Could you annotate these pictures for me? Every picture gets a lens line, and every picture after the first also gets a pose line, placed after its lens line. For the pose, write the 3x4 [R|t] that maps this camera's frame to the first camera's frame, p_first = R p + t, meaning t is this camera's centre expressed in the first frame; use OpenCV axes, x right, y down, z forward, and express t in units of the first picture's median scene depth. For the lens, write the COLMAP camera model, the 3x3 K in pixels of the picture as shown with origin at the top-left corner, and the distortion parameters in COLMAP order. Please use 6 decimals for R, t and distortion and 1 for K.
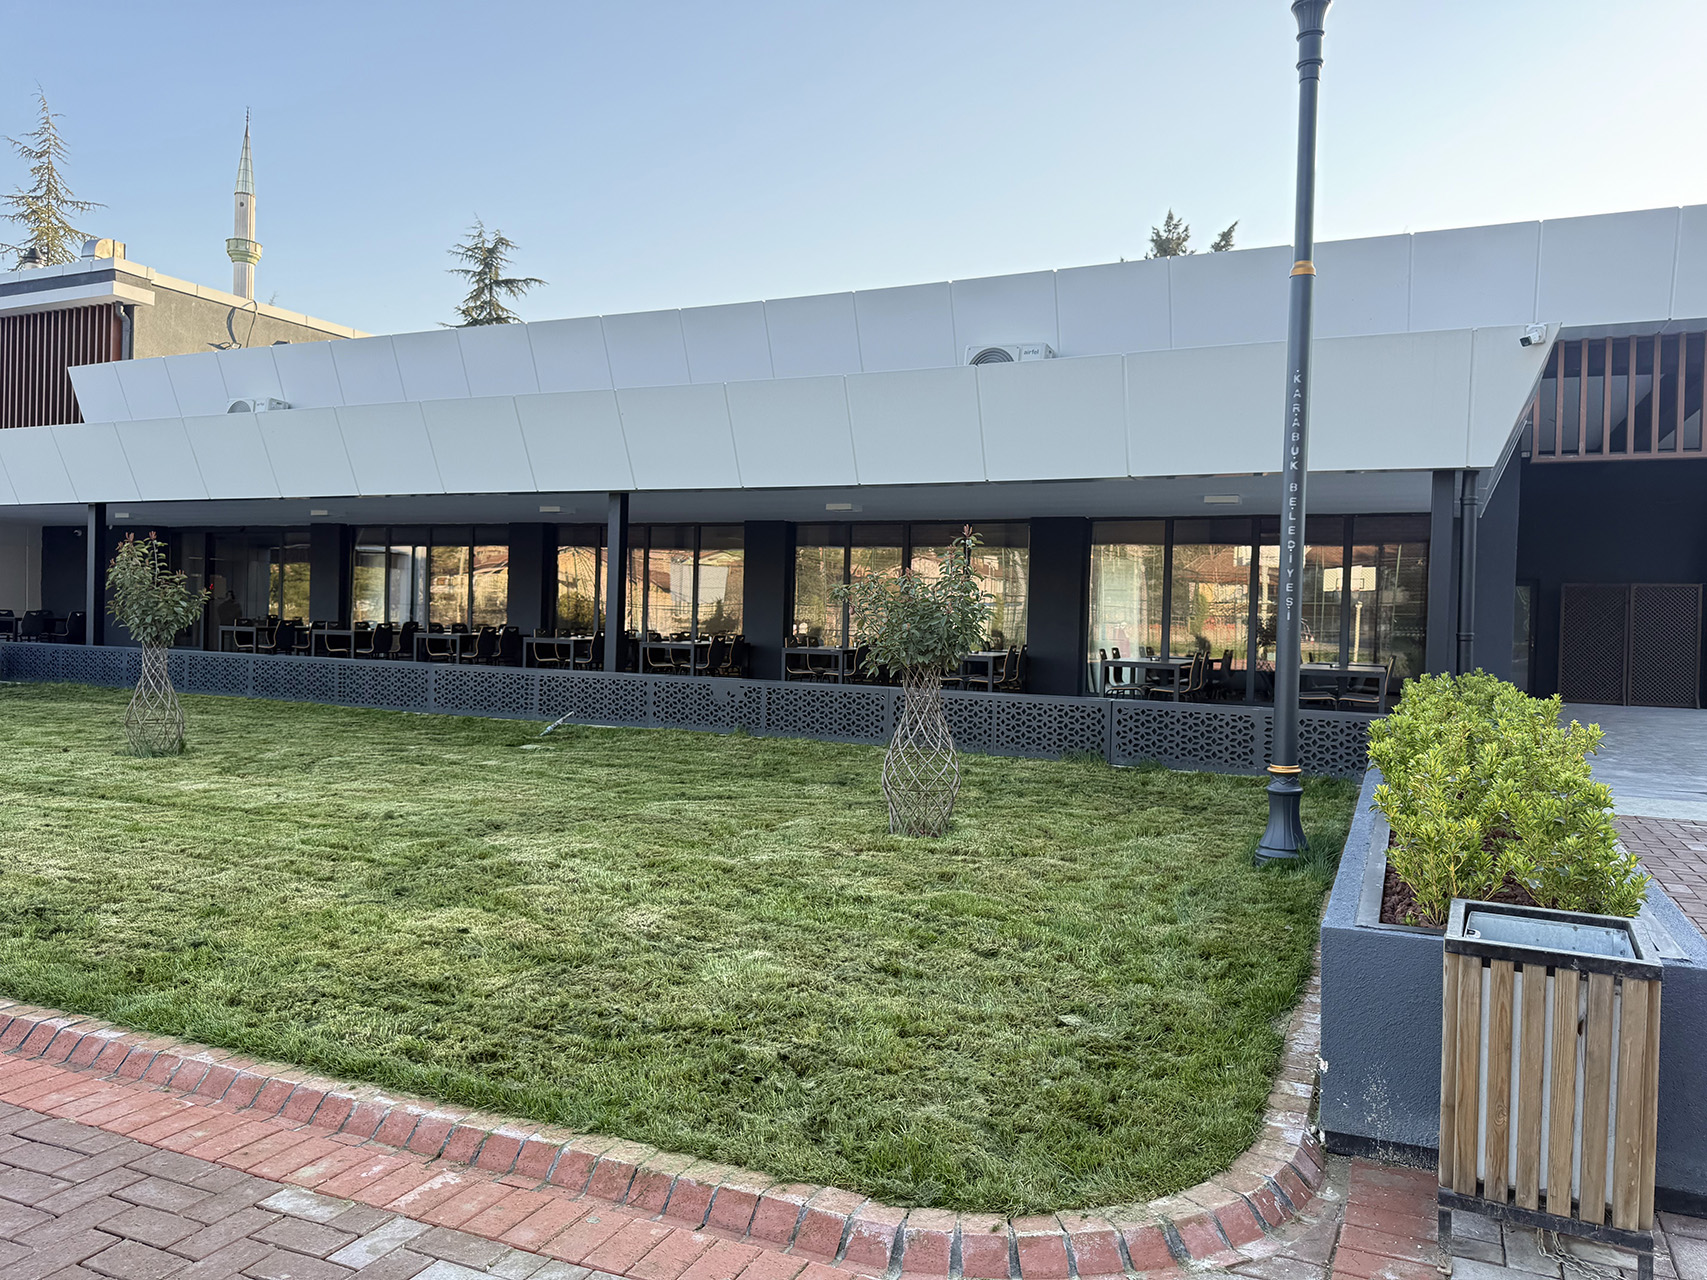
lens RADIAL K [[1219.7, 0, 859.9], [0, 1219.7, 634.9], [0, 0, 1]] dist [-0.023101, 0.005895]
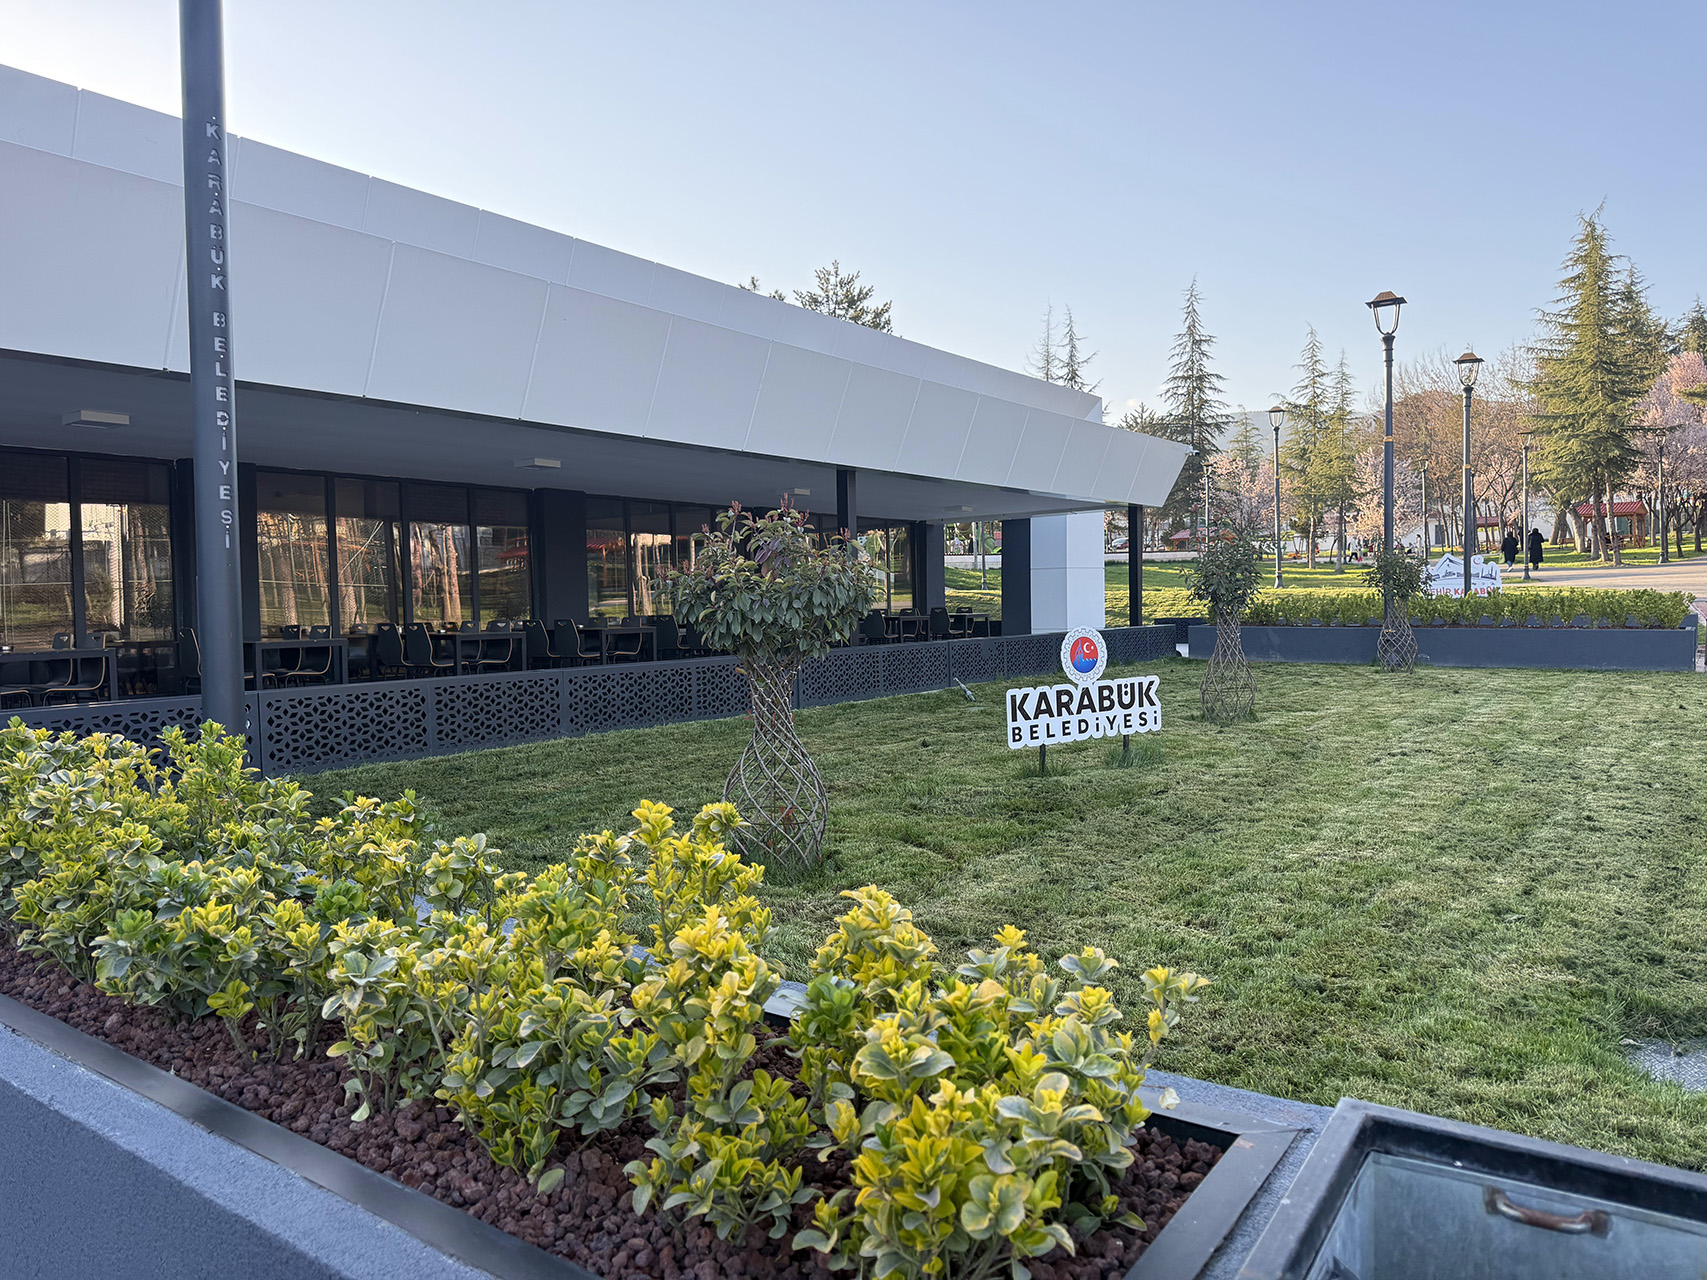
lens RADIAL K [[1219.7, 0, 852.7], [0, 1219.7, 638.3], [0, 0, 1]] dist [-0.023101, 0.005895]
pose [[0.211382, -0.058338, 0.975661, -1.051132], [0.050902, 0.997520, 0.048617, -0.022252], [-0.976077, 0.039386, 0.213827, 0.693794]]
